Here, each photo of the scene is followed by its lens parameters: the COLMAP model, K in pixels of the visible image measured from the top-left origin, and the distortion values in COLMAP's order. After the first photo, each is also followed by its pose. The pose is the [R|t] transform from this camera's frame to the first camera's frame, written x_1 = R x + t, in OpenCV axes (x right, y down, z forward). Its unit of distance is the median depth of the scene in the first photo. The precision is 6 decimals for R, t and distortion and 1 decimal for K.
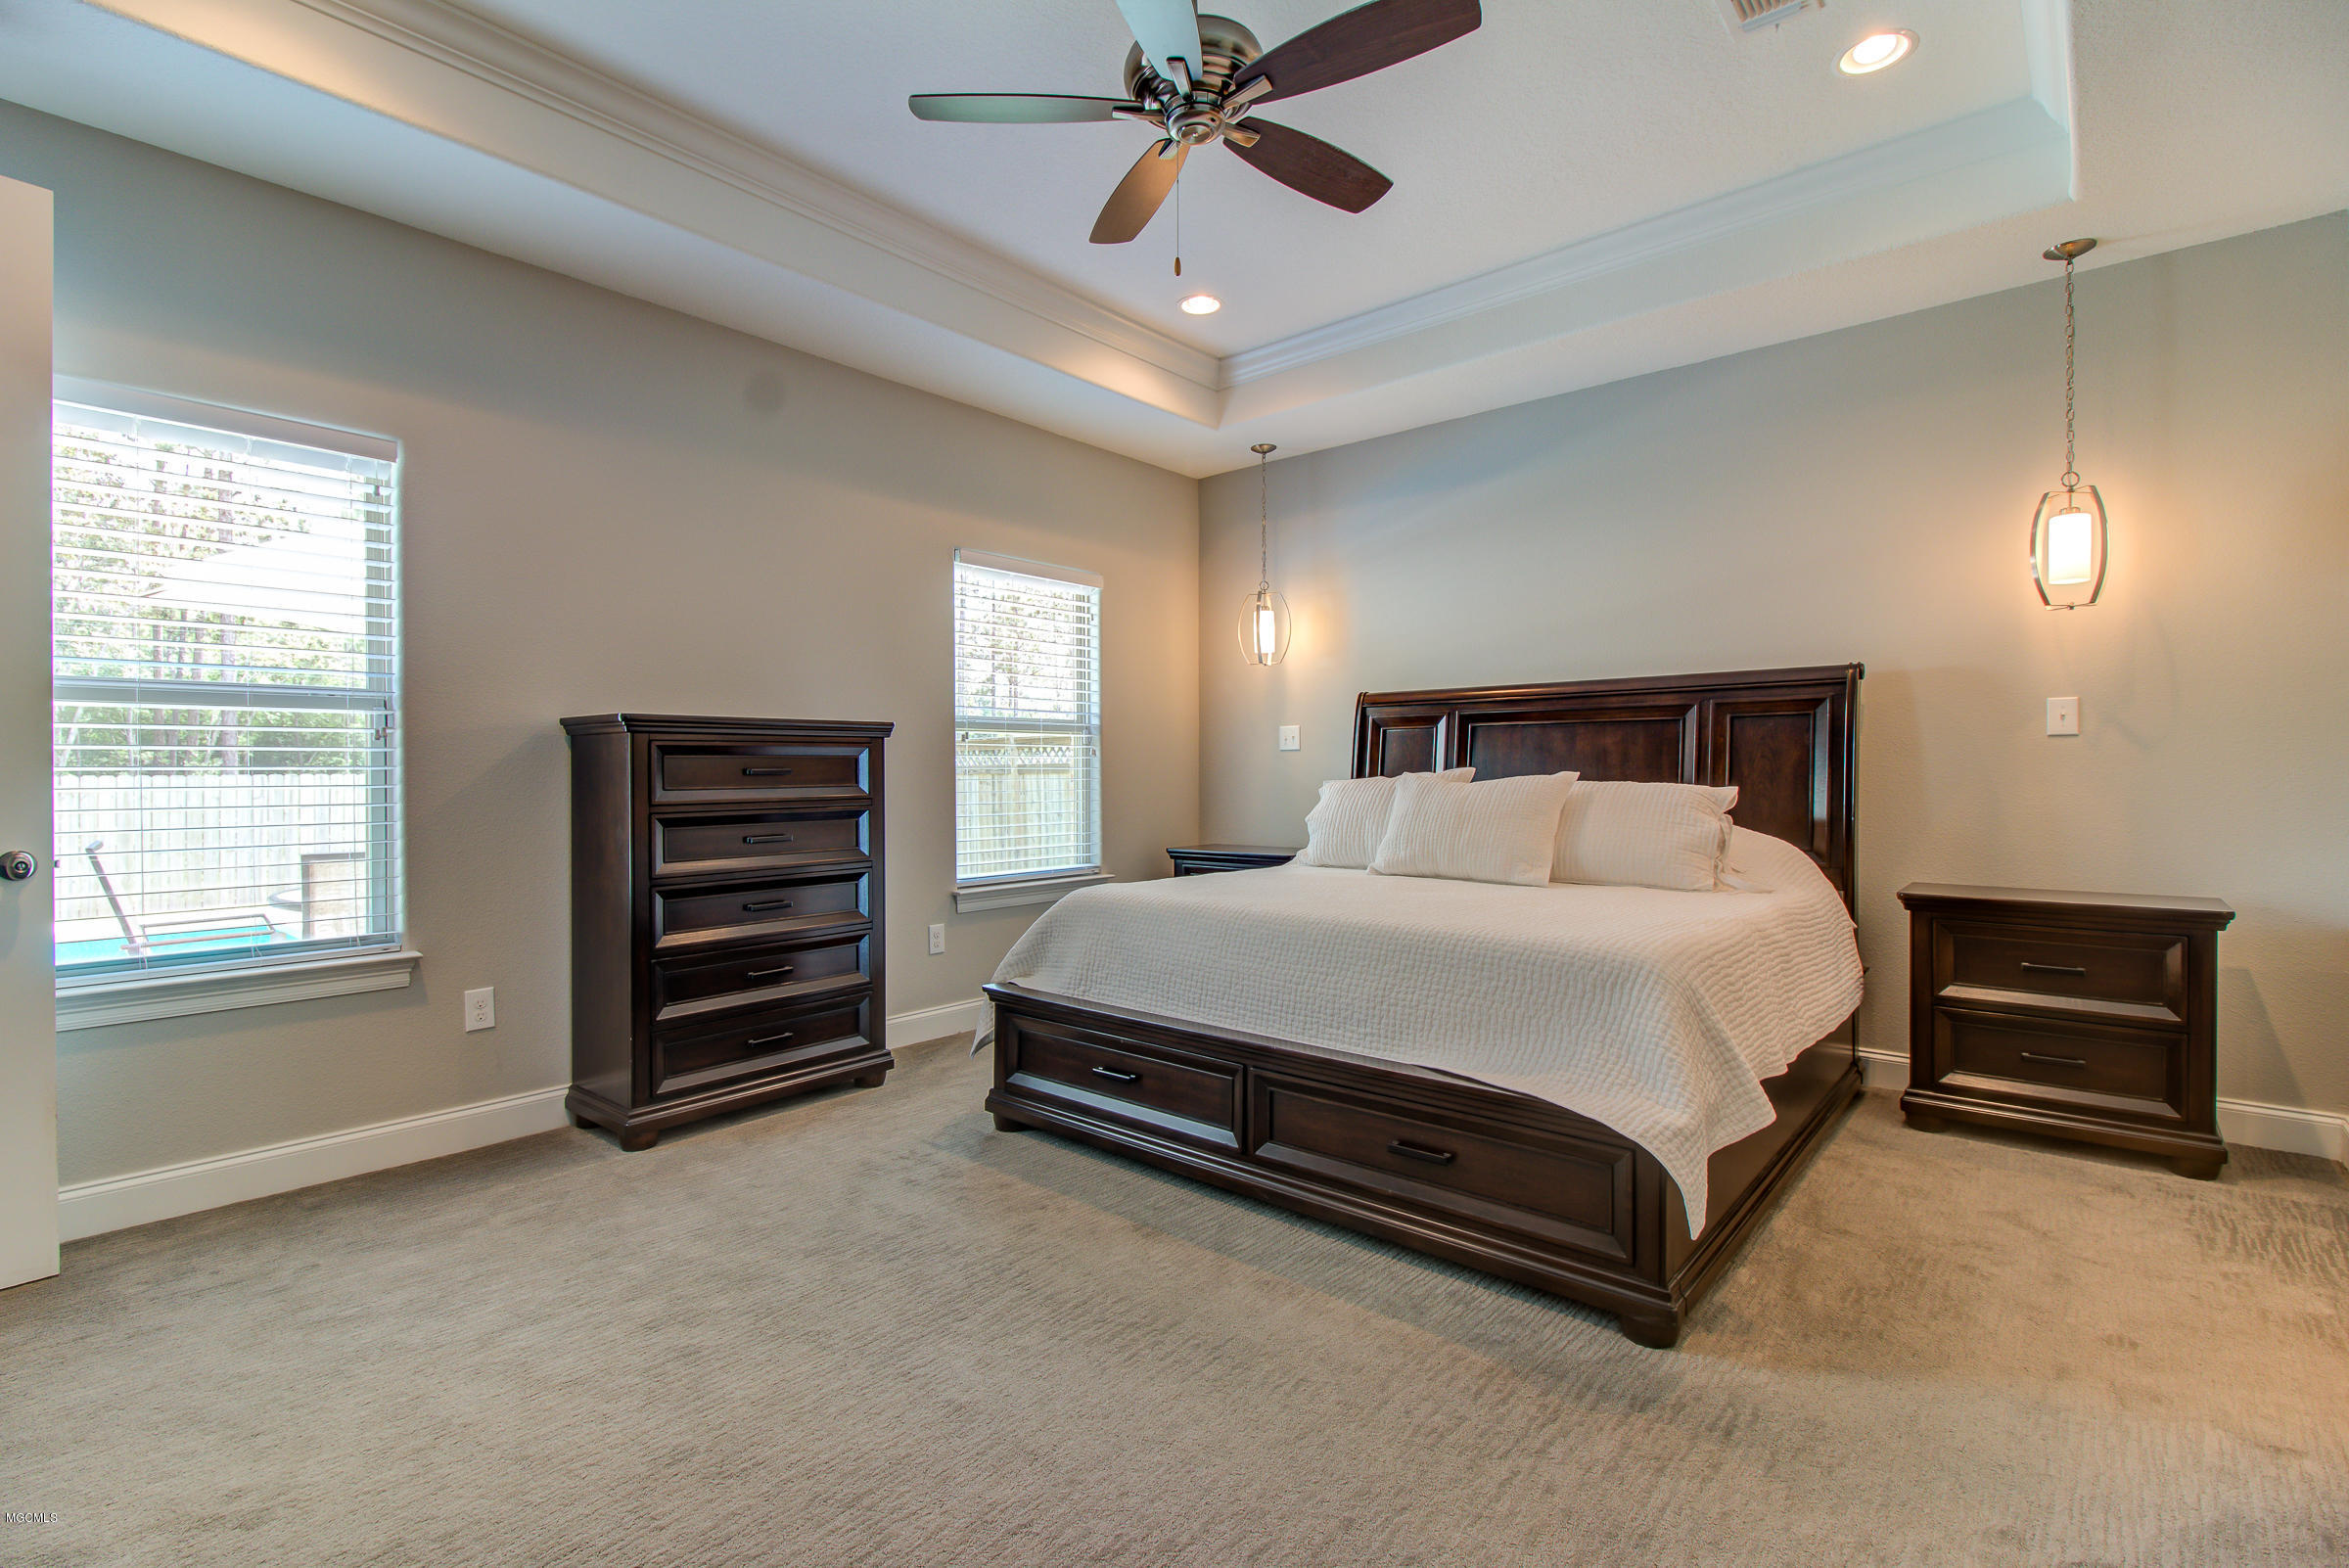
lens RADIAL K [[1087.6, 0, 1173.7], [0, 1087.6, 790.6], [0, 0, 1]] dist [0.016747, -0.010200]
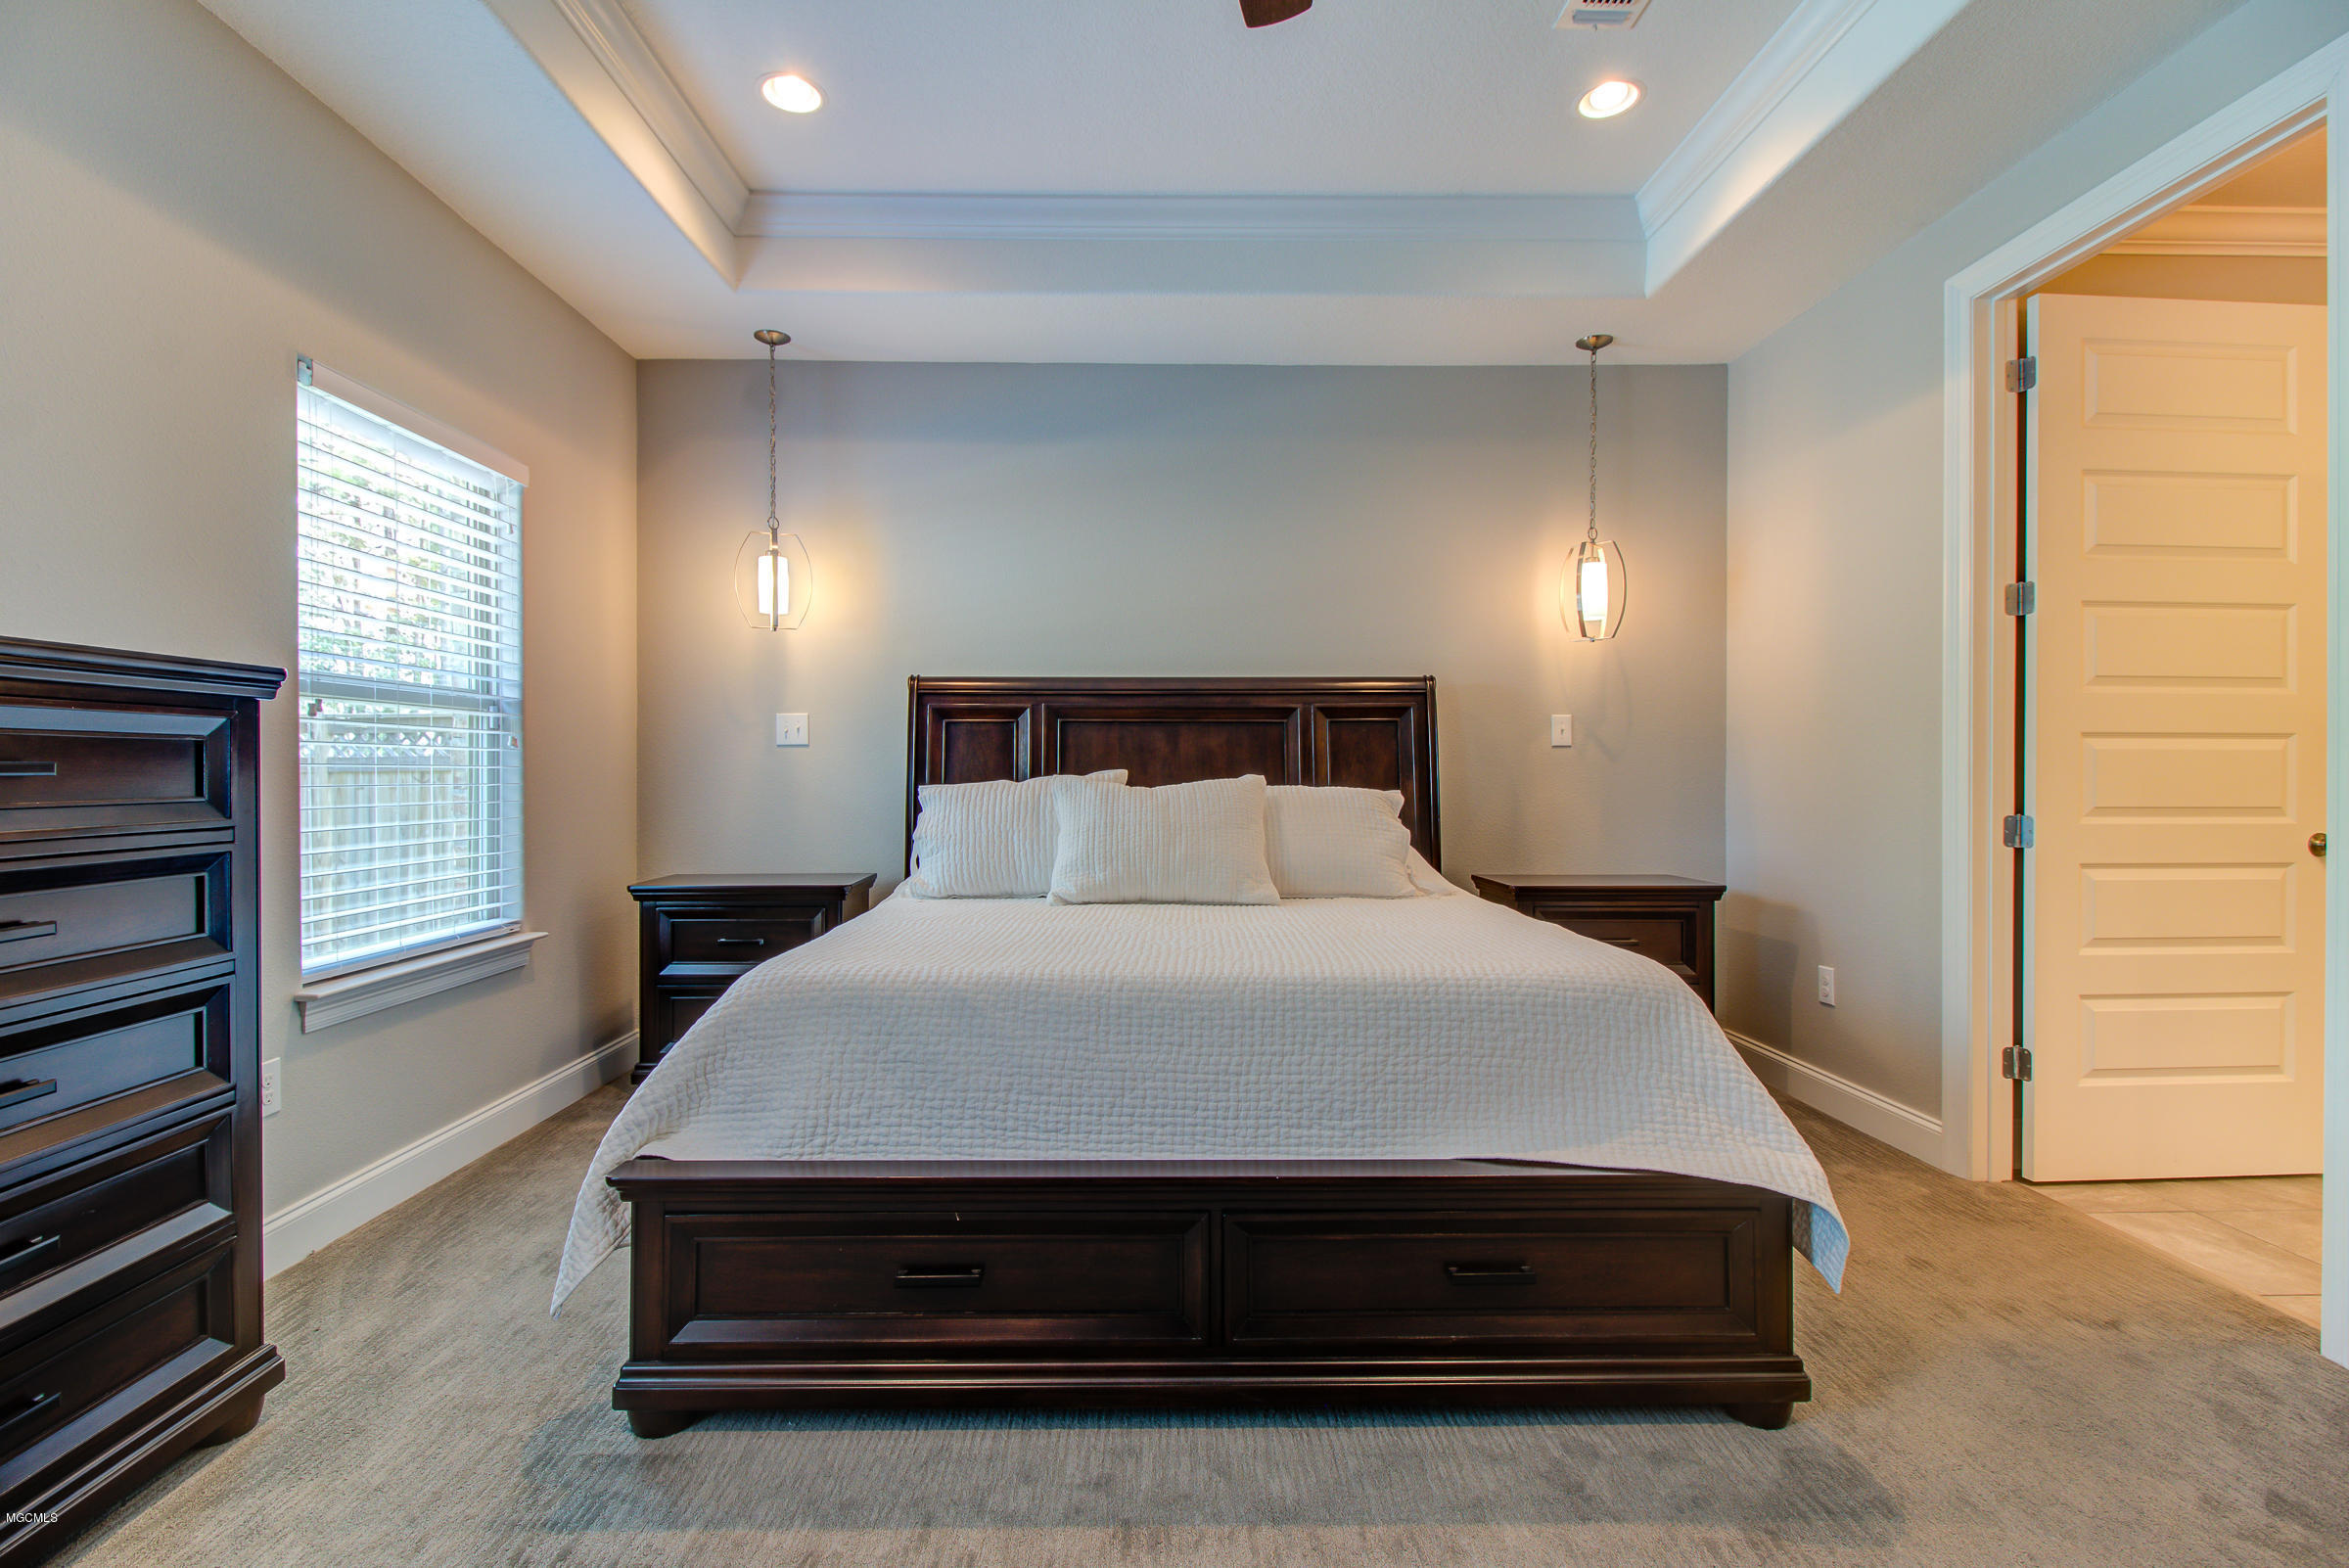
lens RADIAL K [[1087.6, 0, 1174.1], [0, 1087.6, 775.4], [0, 0, 1]] dist [0.016747, -0.010200]
pose [[0.744668, 0.001423, 0.667434, -0.269879], [0.008339, 0.999900, -0.011436, -0.006610], [-0.667383, 0.014082, 0.744581, 0.343308]]
